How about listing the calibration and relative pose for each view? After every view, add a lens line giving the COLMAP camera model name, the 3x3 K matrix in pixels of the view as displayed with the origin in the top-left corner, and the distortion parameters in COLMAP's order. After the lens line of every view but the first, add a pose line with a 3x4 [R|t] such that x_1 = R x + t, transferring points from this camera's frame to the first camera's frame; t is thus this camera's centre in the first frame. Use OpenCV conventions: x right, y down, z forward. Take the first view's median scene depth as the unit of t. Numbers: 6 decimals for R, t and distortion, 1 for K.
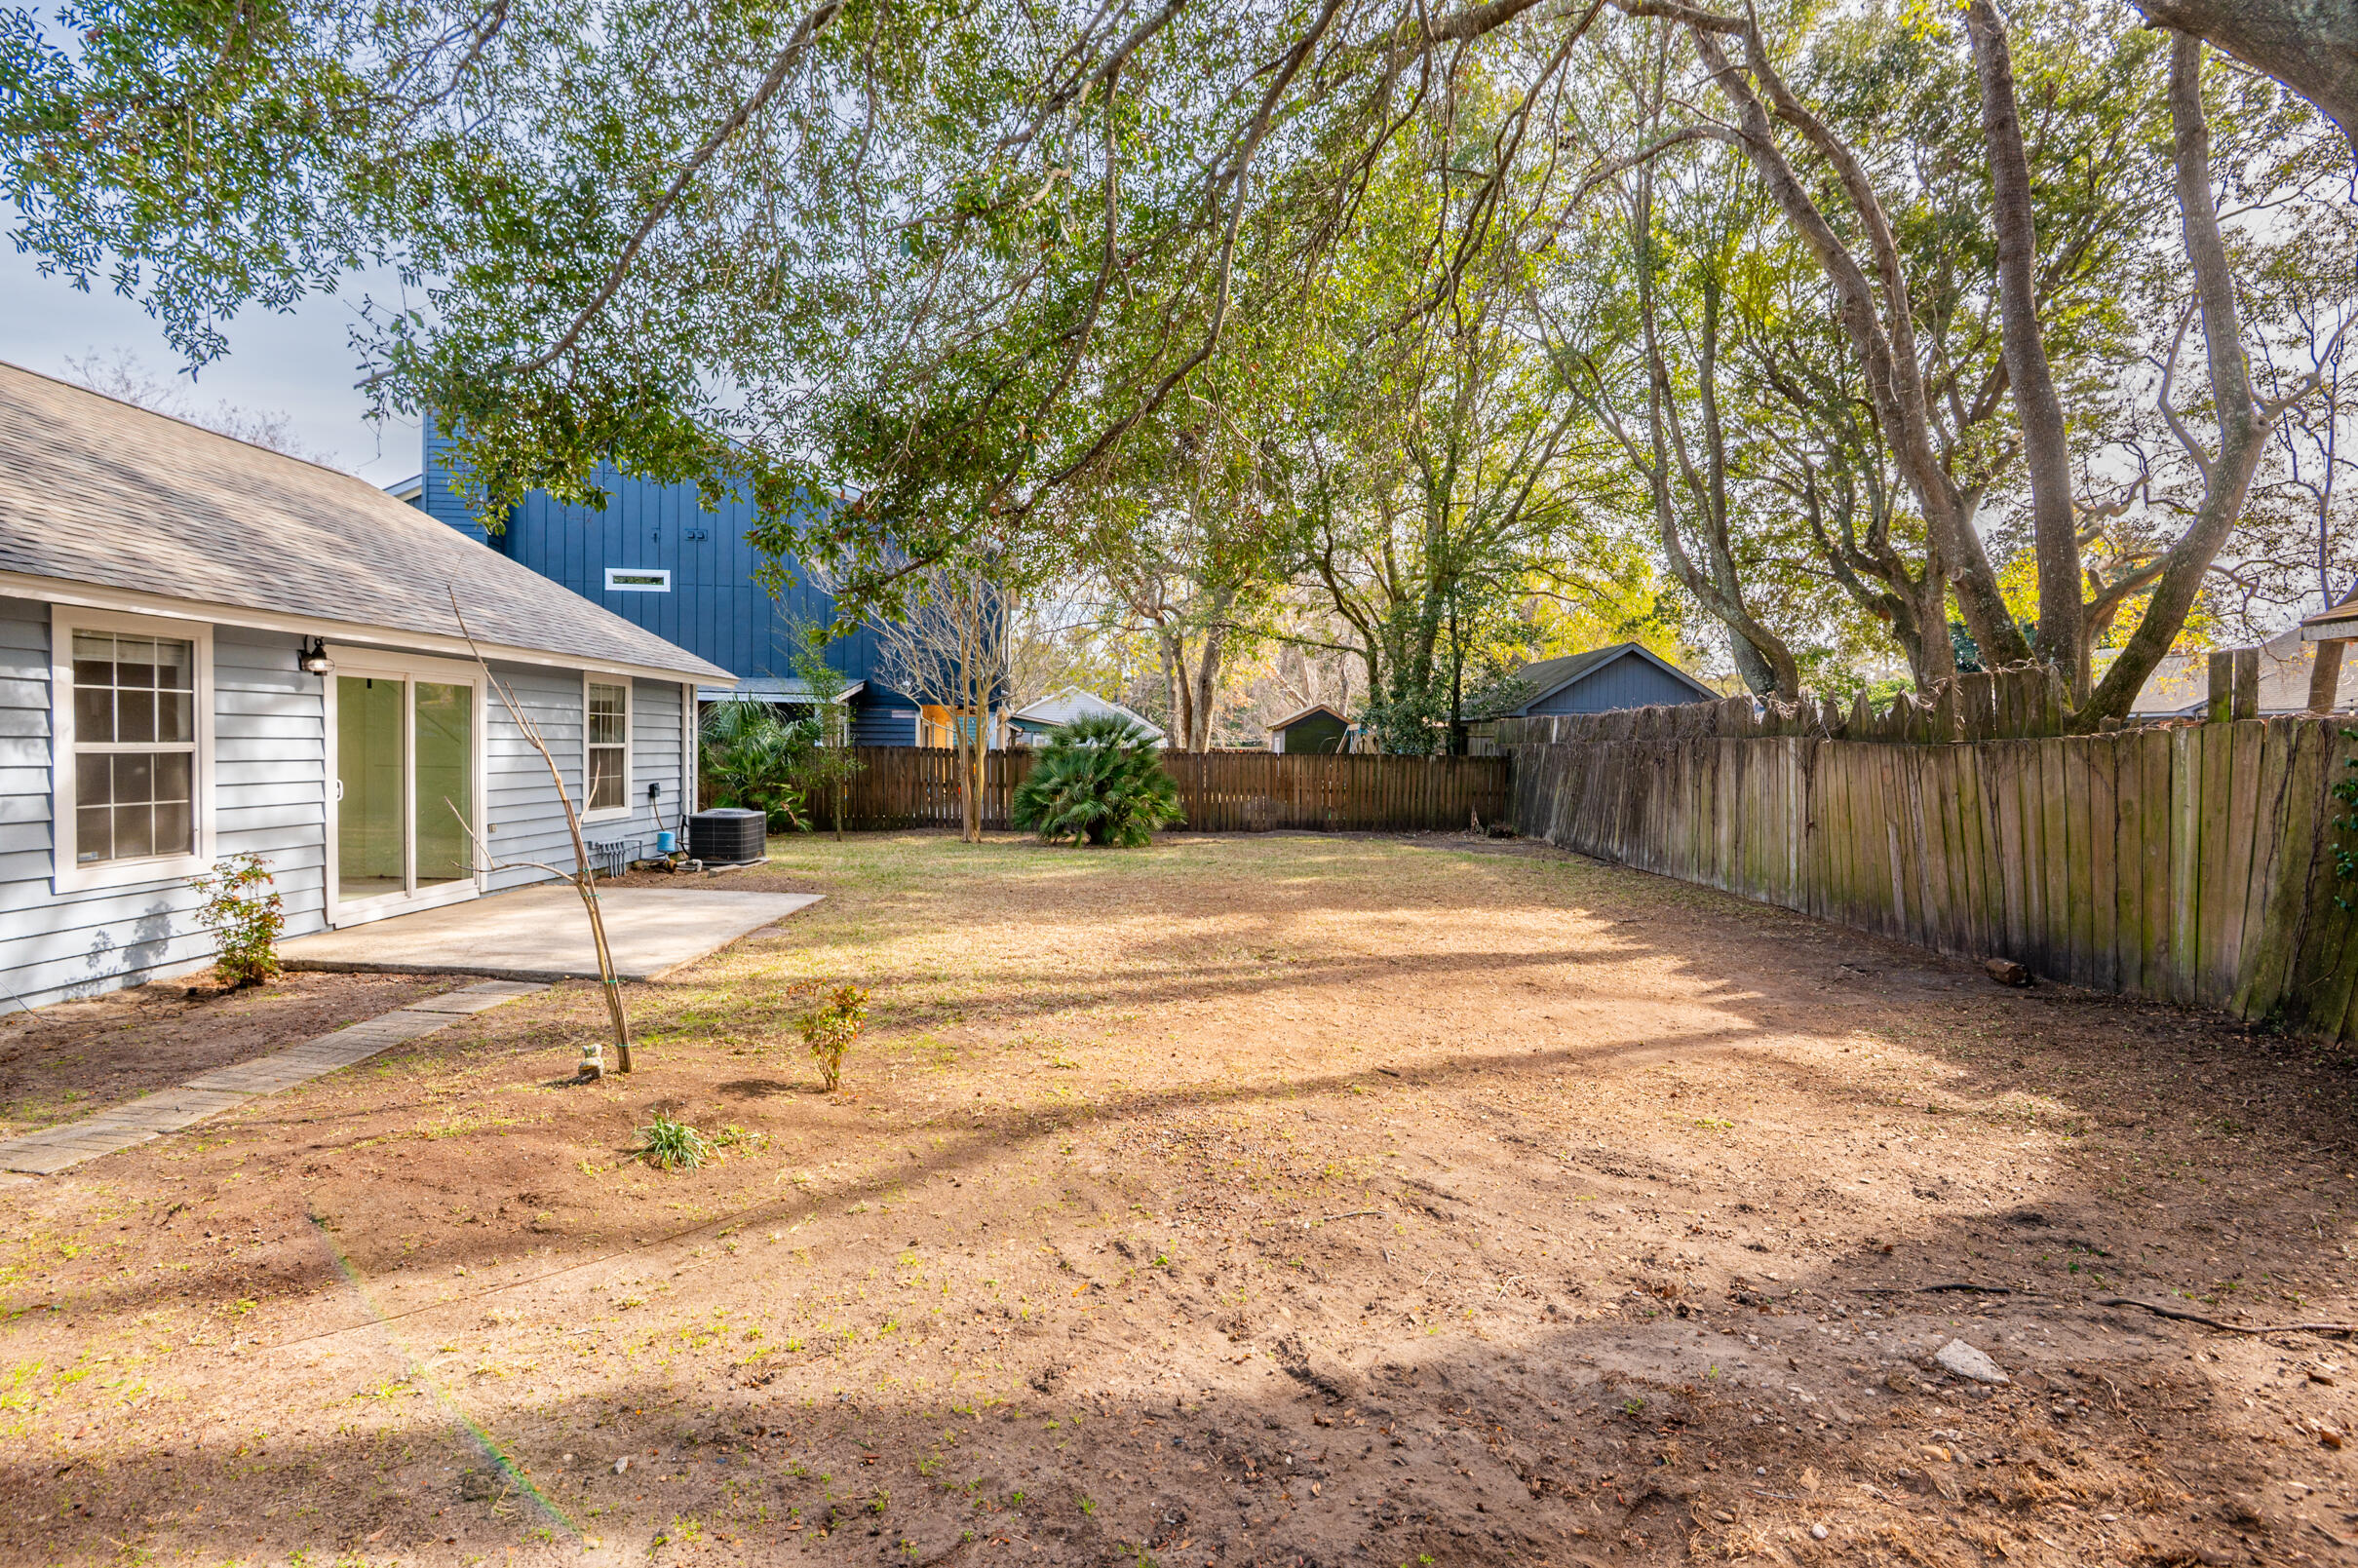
lens RADIAL K [[1073.3, 0, 1167.1], [0, 1073.3, 778.6], [0, 0, 1]] dist [-0.010751, -0.007991]
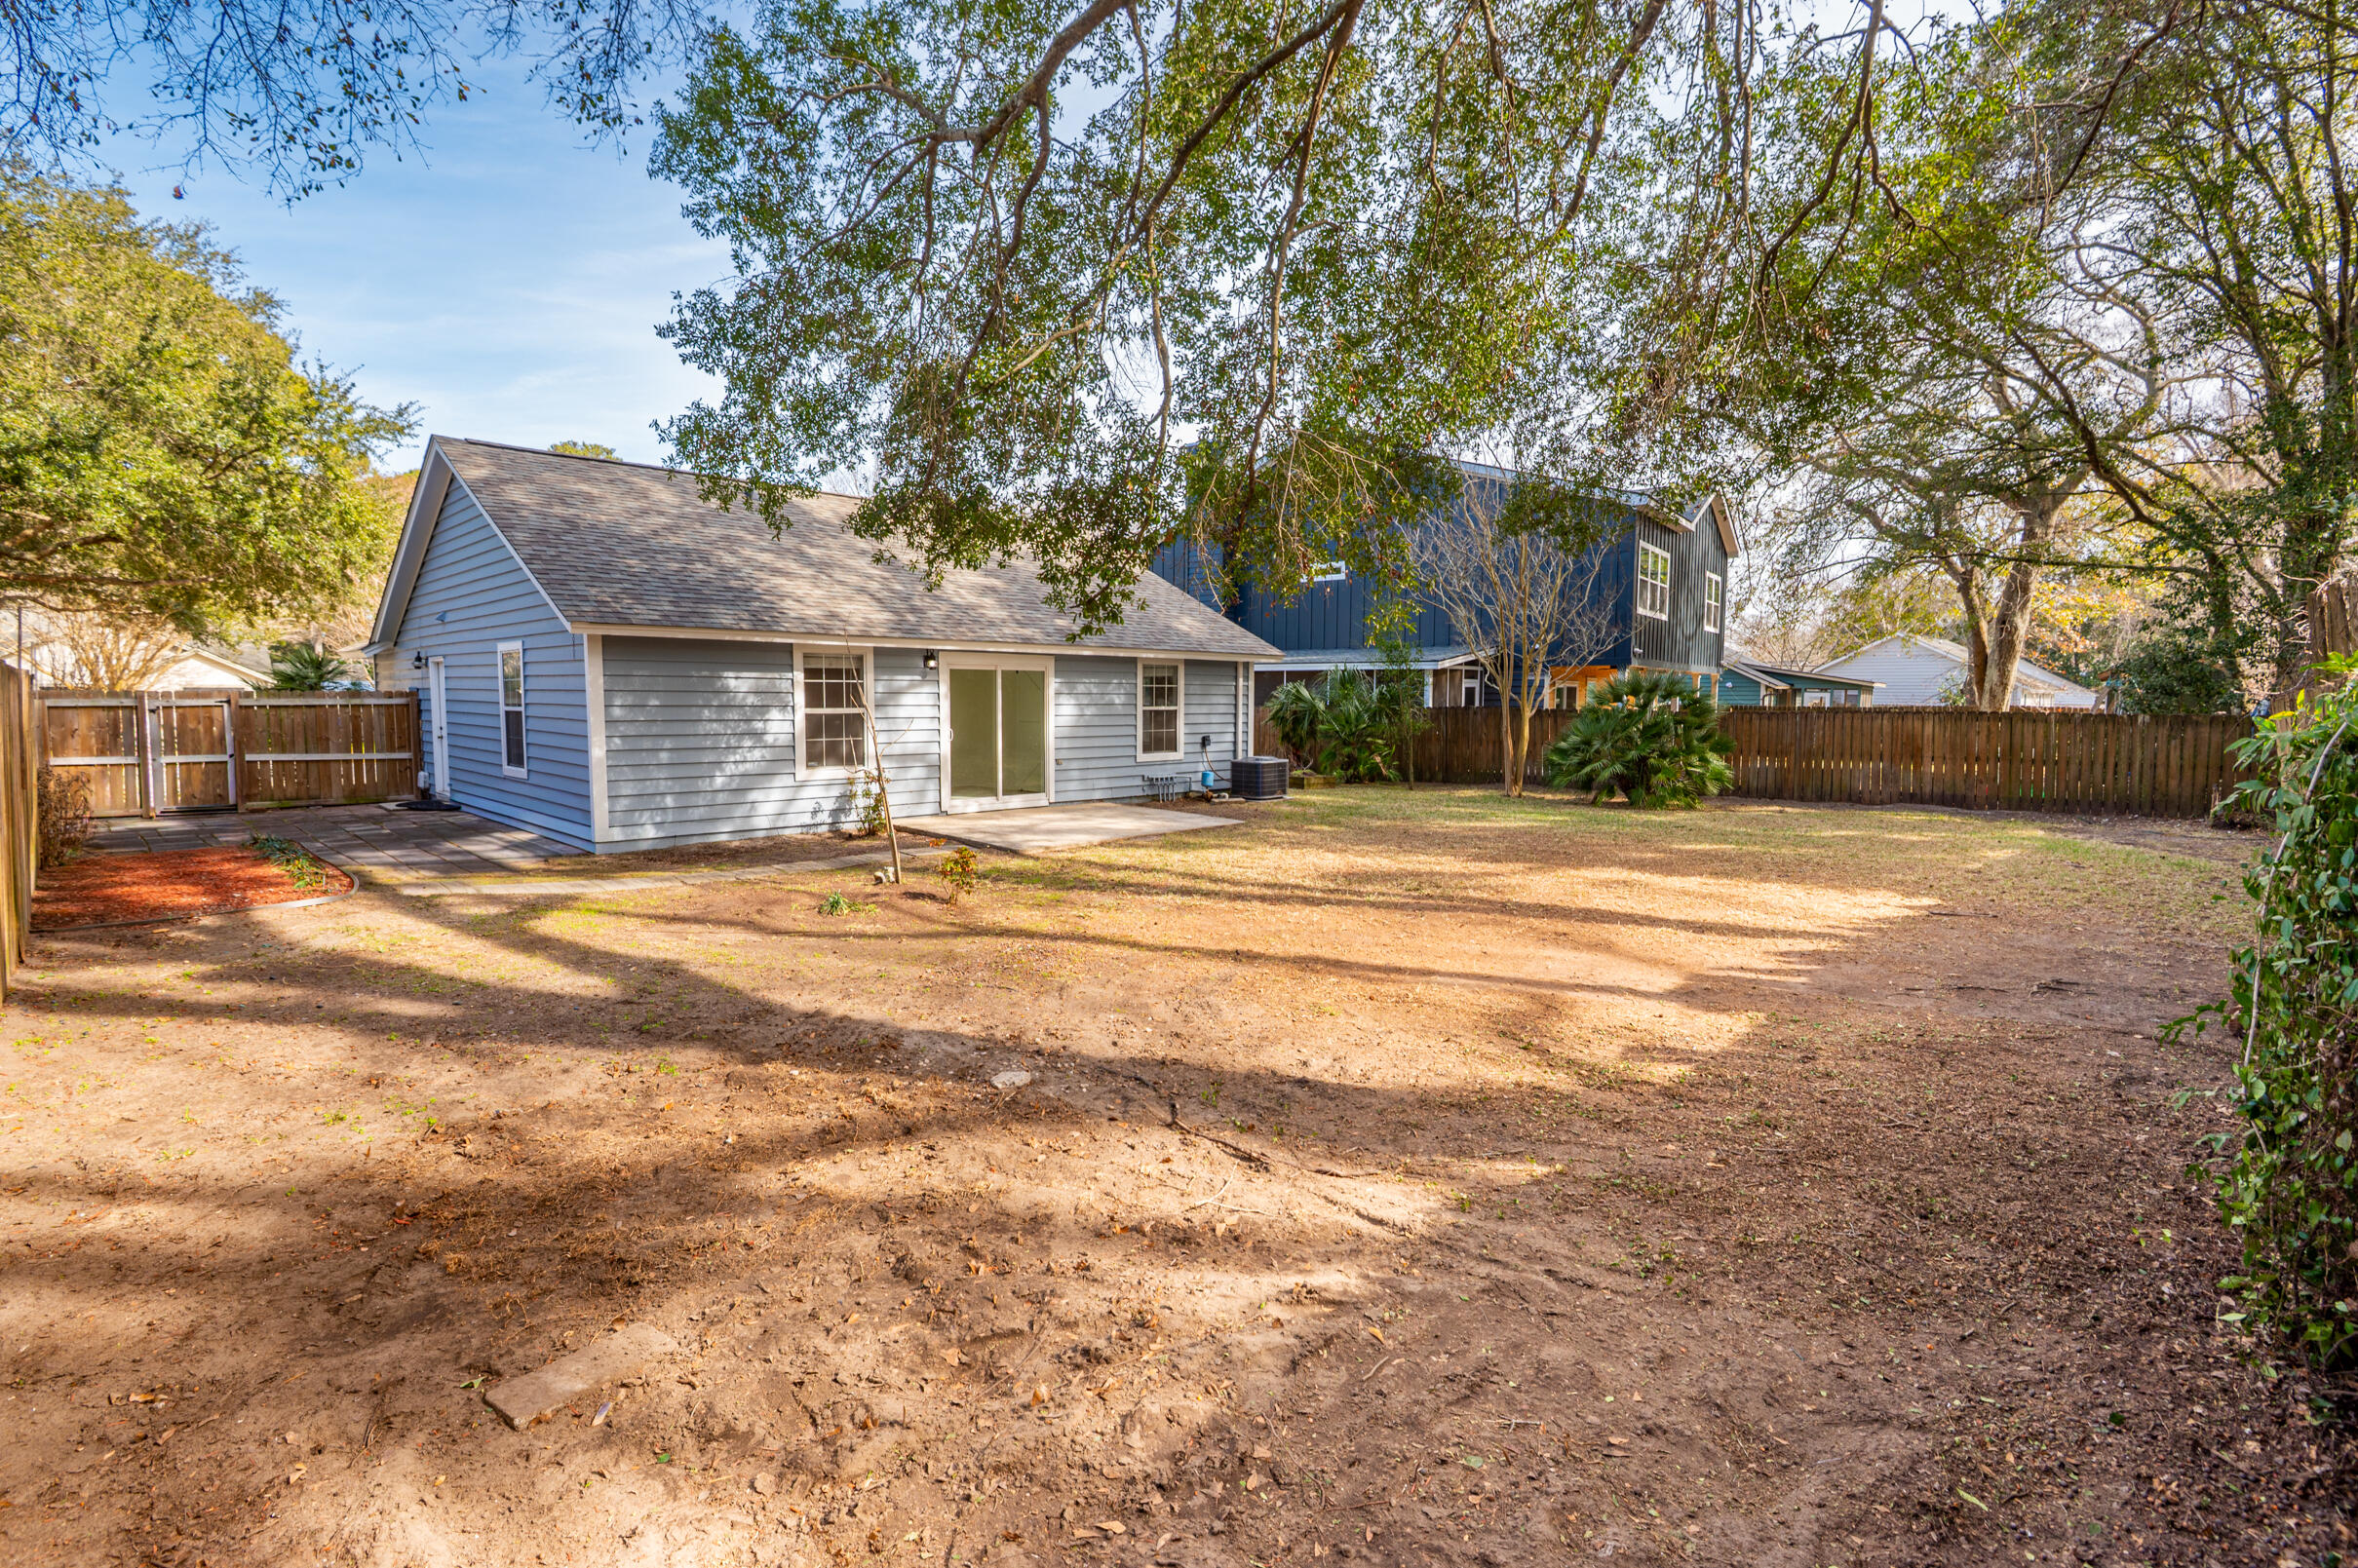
lens RADIAL K [[1073.3, 0, 1167.1], [0, 1073.3, 778.6], [0, 0, 1]] dist [-0.010751, -0.007991]
pose [[0.713580, 0.039386, -0.699466, 0.687271], [-0.014149, 0.999025, 0.041820, 0.003554], [0.700431, -0.019945, 0.713441, -0.003366]]
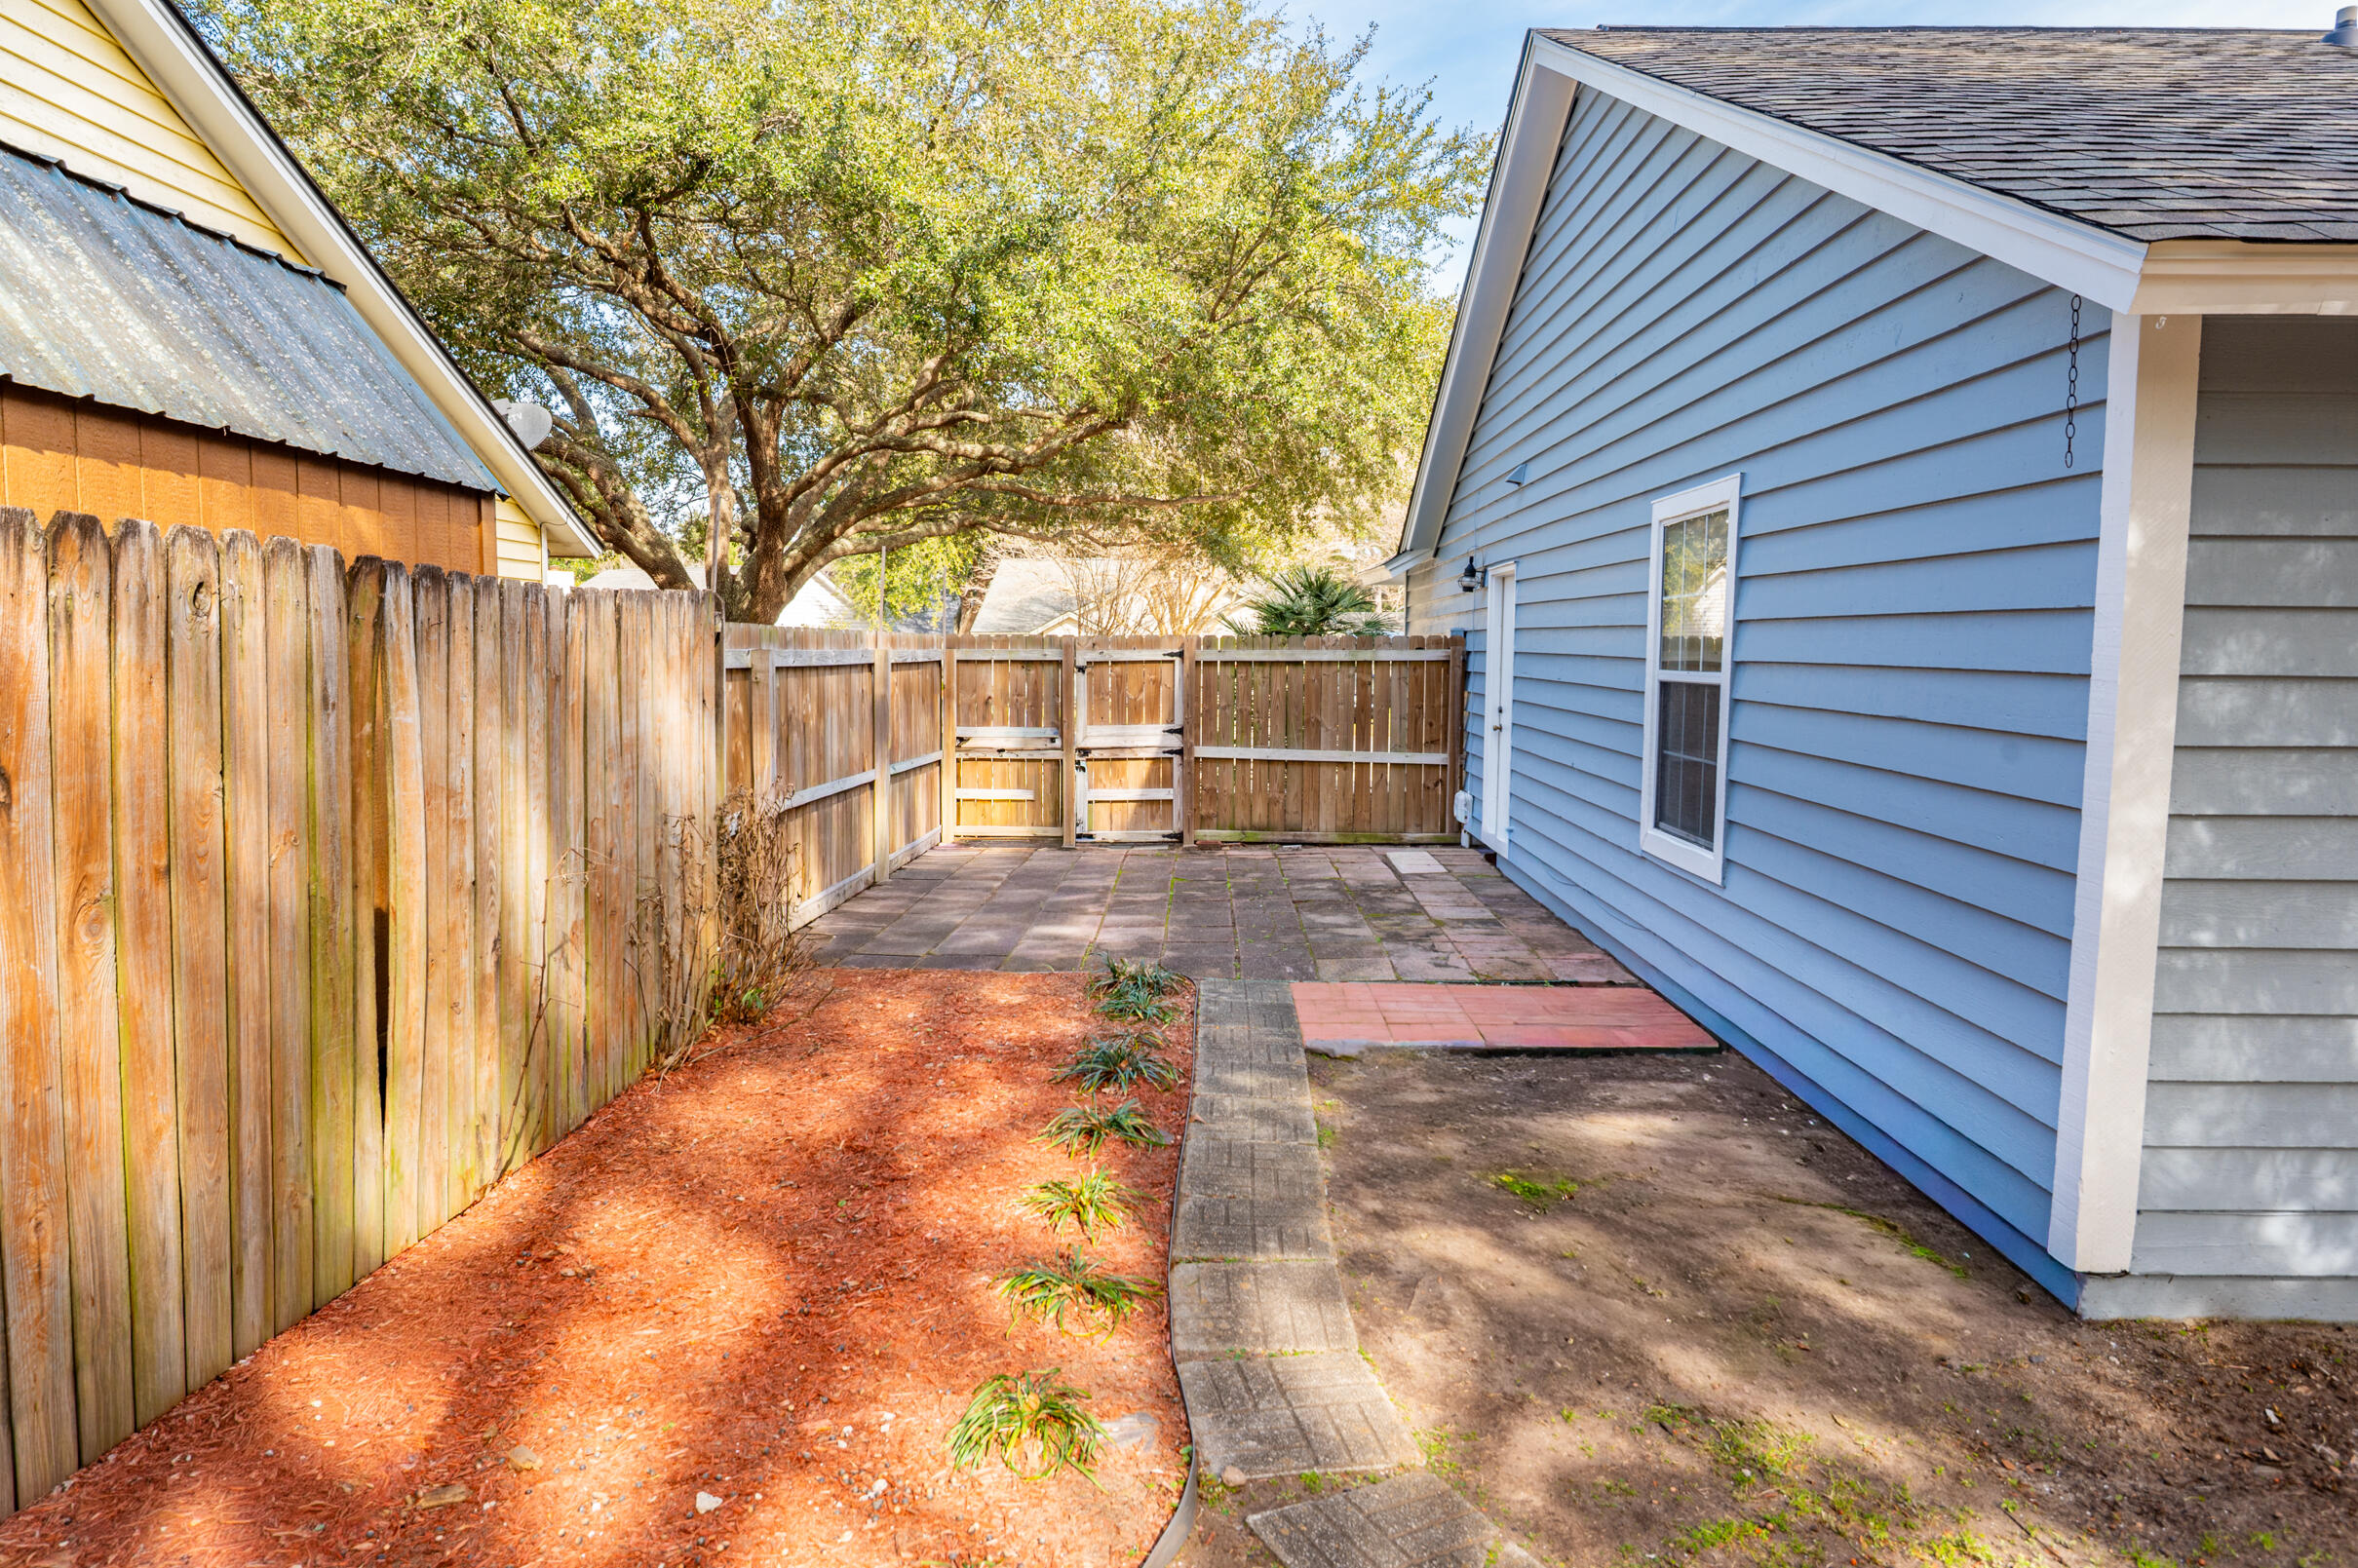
lens RADIAL K [[1314.9, 0, 1179.0], [0, 1314.9, 784.0], [0, 0, 1]] dist [0.114295, -0.000090]
pose [[-0.037056, 0.087715, -0.995456, -0.364130], [-0.039389, 0.995238, 0.089162, -0.016323], [0.998537, 0.042514, -0.033424, 0.201383]]
